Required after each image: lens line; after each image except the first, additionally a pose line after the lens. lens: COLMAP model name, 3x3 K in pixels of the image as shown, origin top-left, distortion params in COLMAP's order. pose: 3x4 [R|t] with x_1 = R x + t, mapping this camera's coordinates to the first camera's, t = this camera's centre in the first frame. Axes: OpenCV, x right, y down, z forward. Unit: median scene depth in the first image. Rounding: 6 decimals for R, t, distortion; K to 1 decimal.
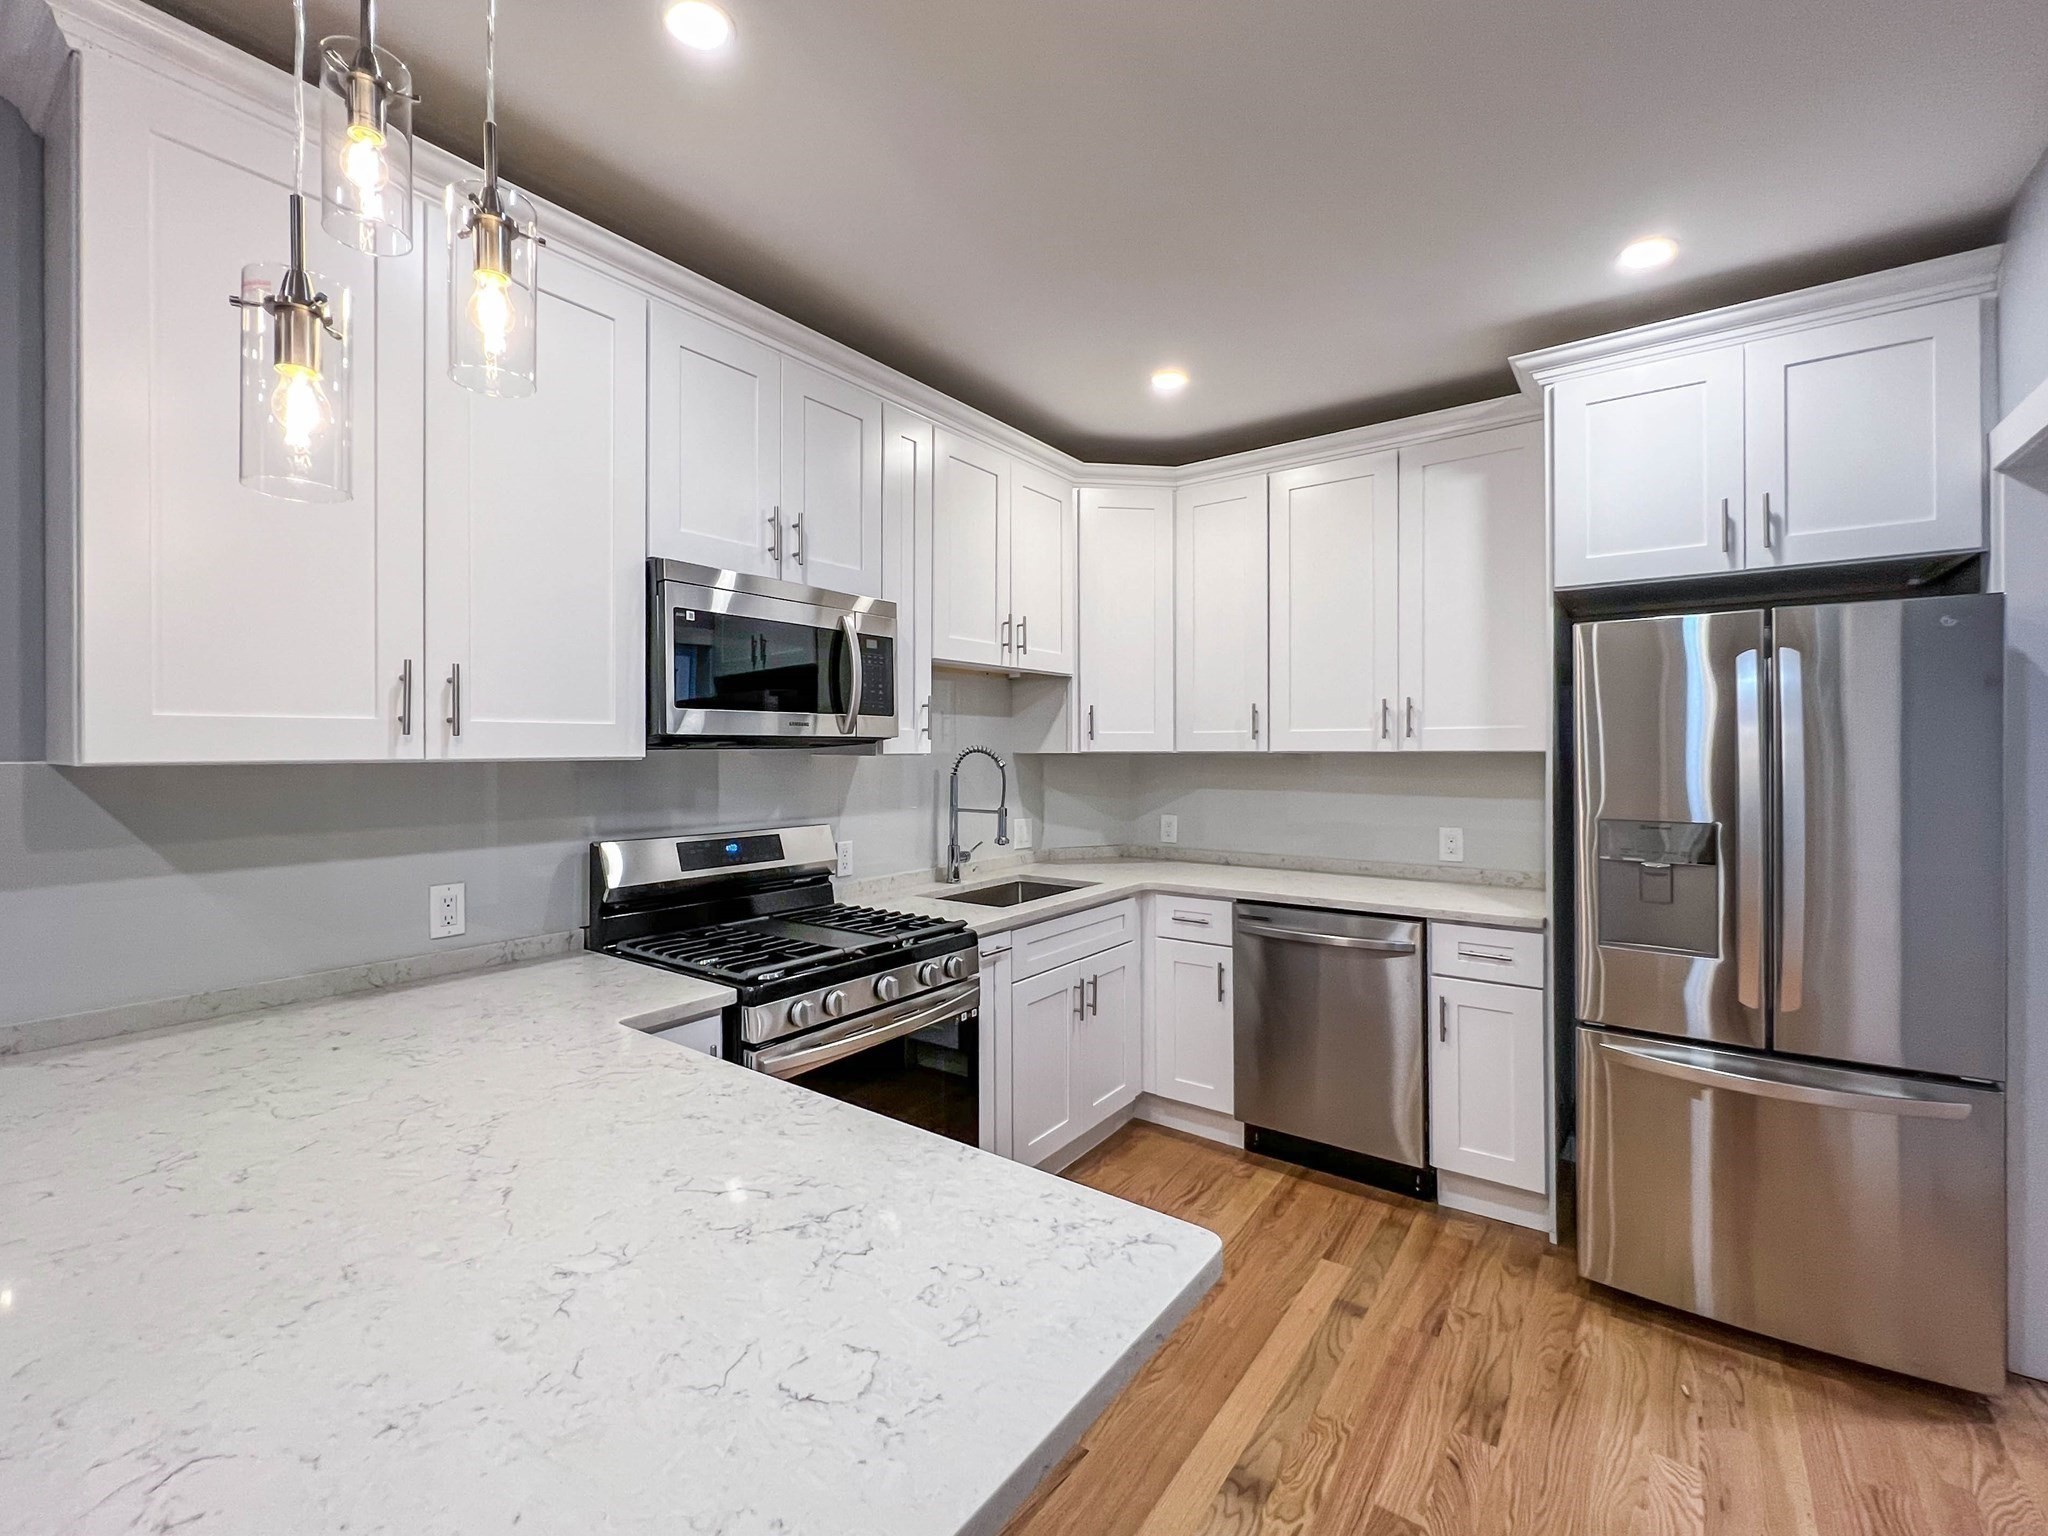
lens RADIAL K [[892.3, 0, 1013.4], [0, 892.3, 746.2], [0, 0, 1]] dist [0.000989, -0.000418]
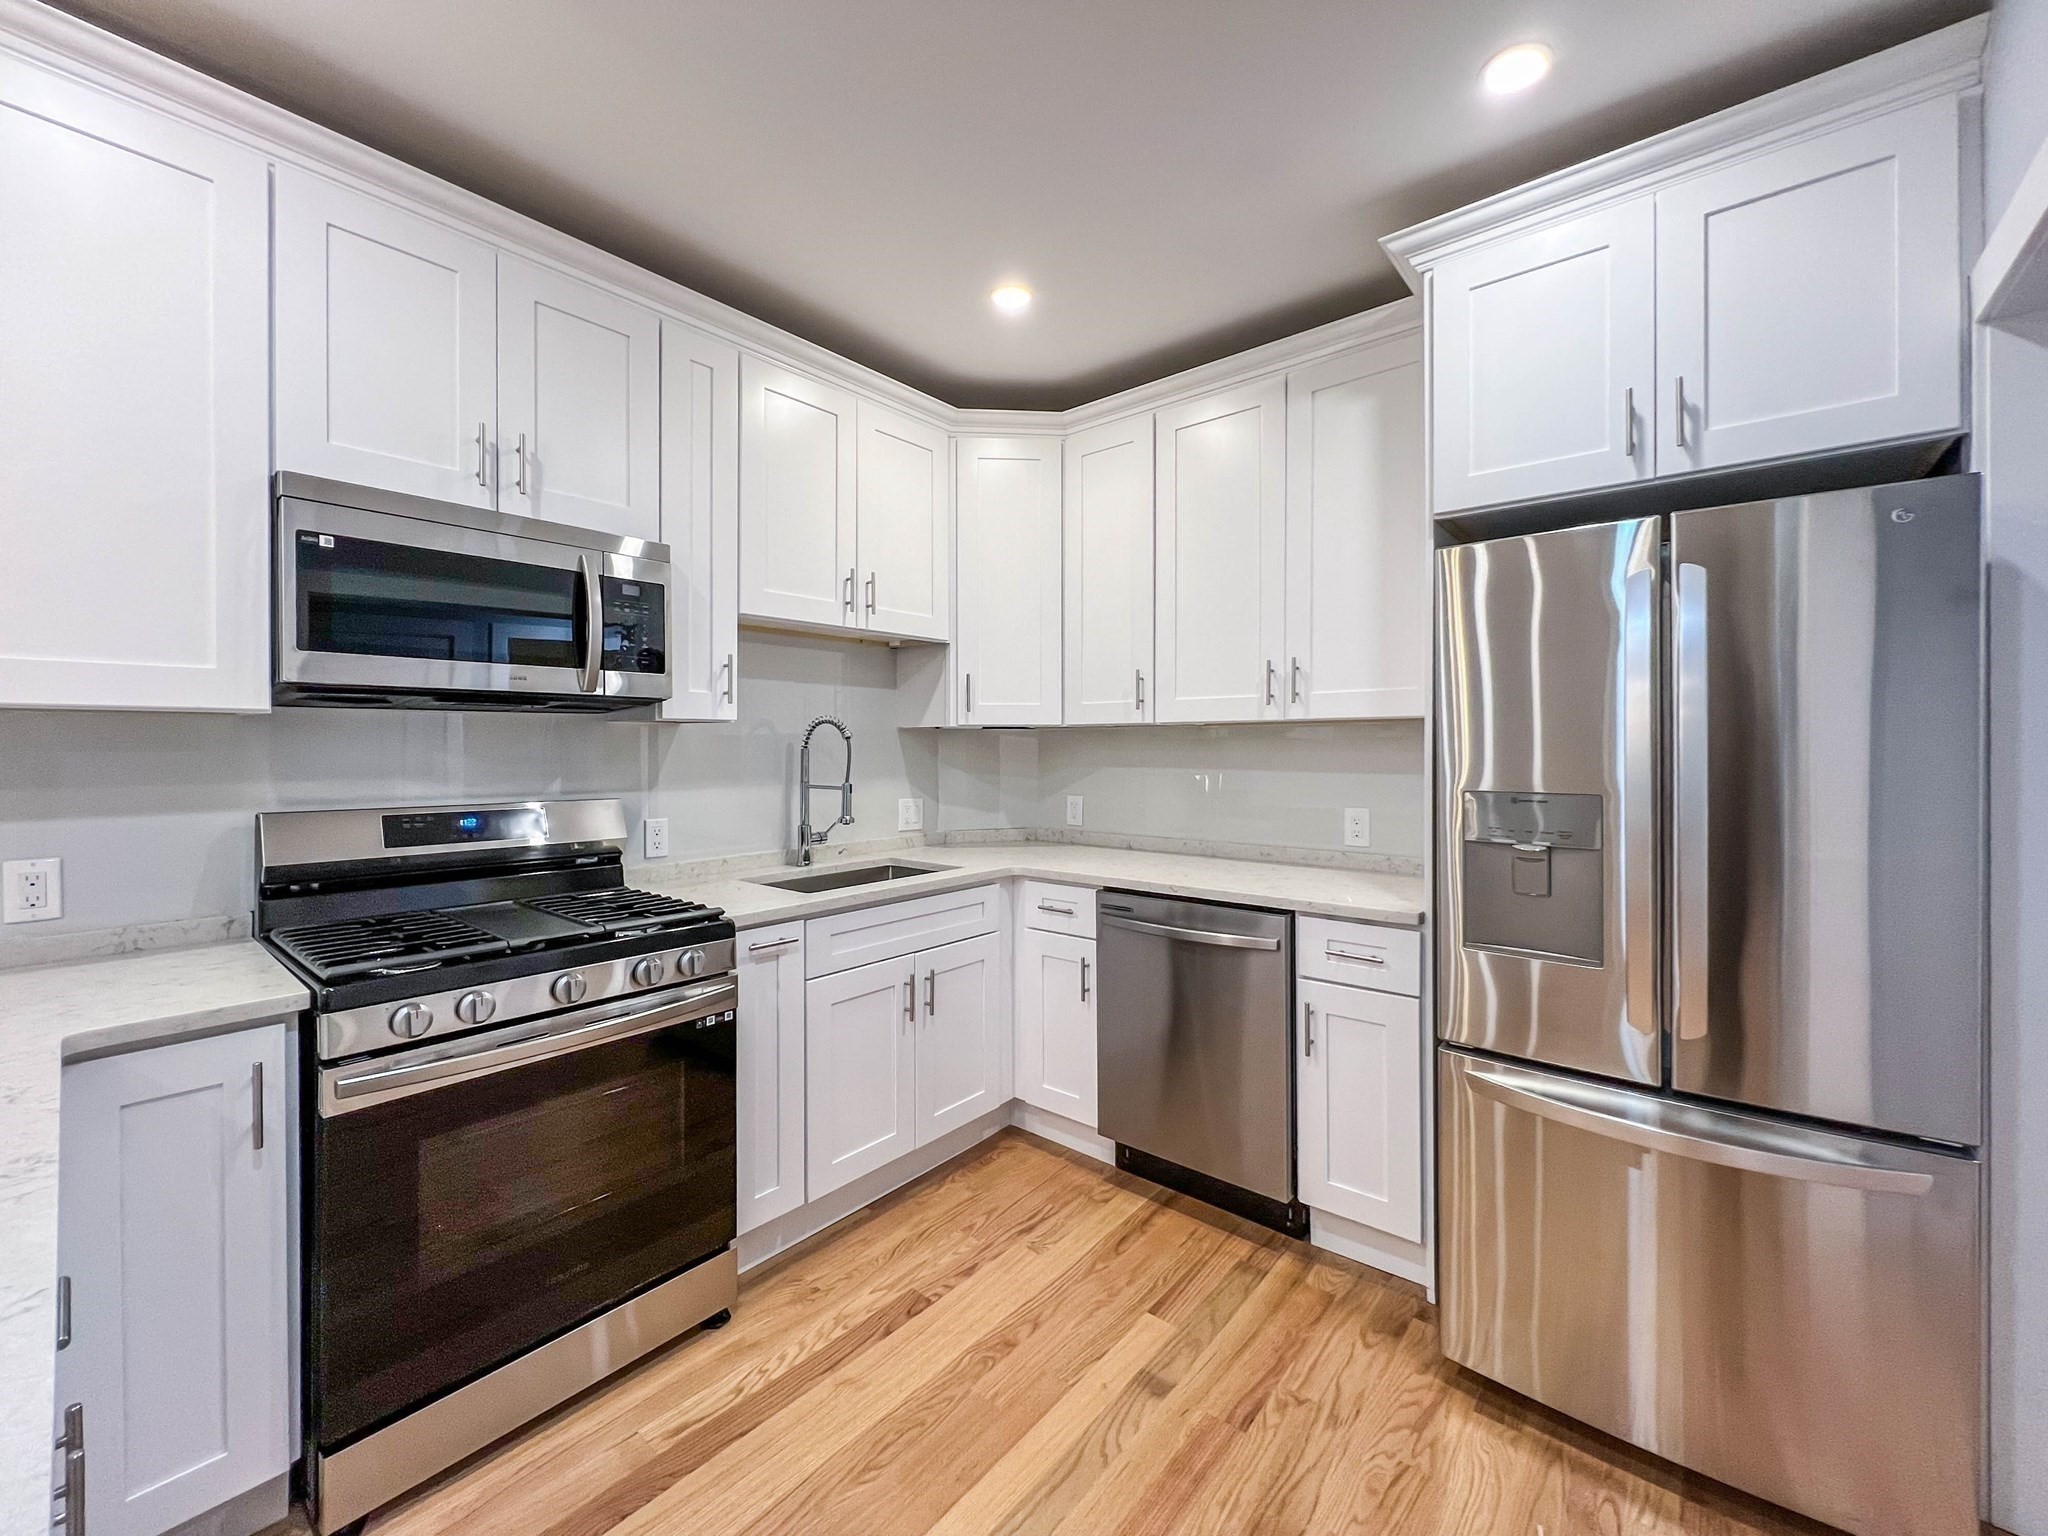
lens RADIAL K [[834.3, 0, 1026.9], [0, 834.3, 745.0], [0, 0, 1]] dist [-0.001124, 0.000148]
pose [[0.998445, 0.000118, -0.055754, 0.259307], [0.000052, 0.999995, 0.003062, 0.032643], [0.055754, -0.003060, 0.998440, 0.194798]]
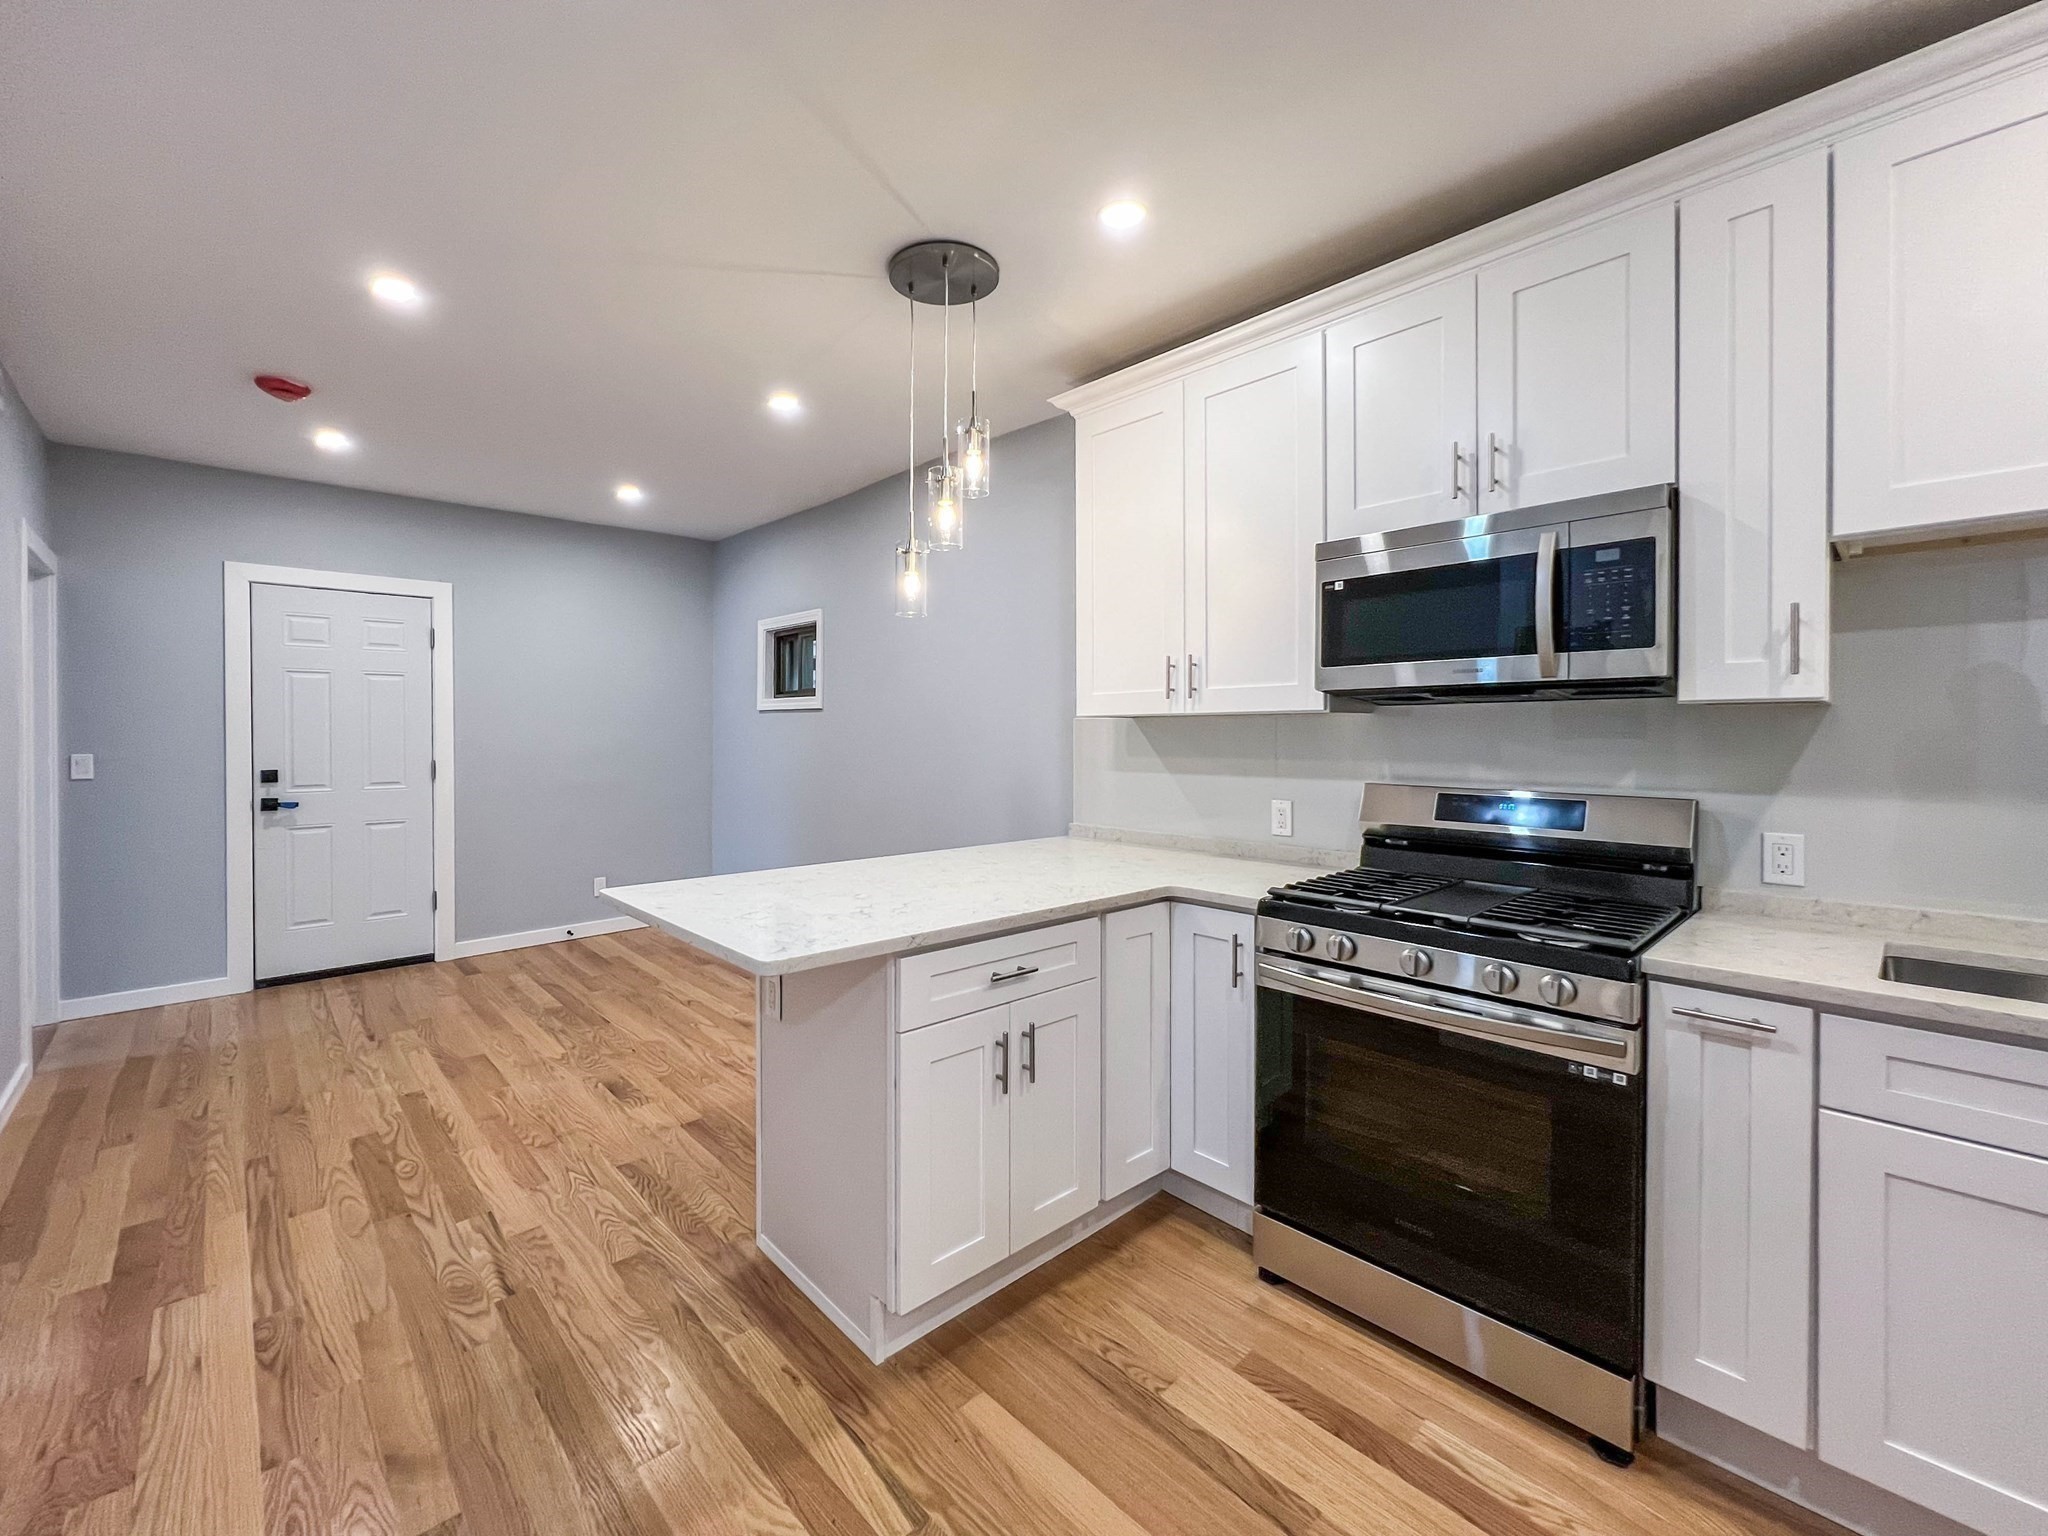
lens RADIAL K [[834.3, 0, 1026.9], [0, 834.3, 745.0], [0, 0, 1]] dist [-0.001124, 0.000148]
pose [[-0.167953, 0.011776, -0.985725, 0.586420], [0.001834, 0.999931, 0.011633, 0.034850], [0.985793, 0.000146, -0.167963, 0.600771]]
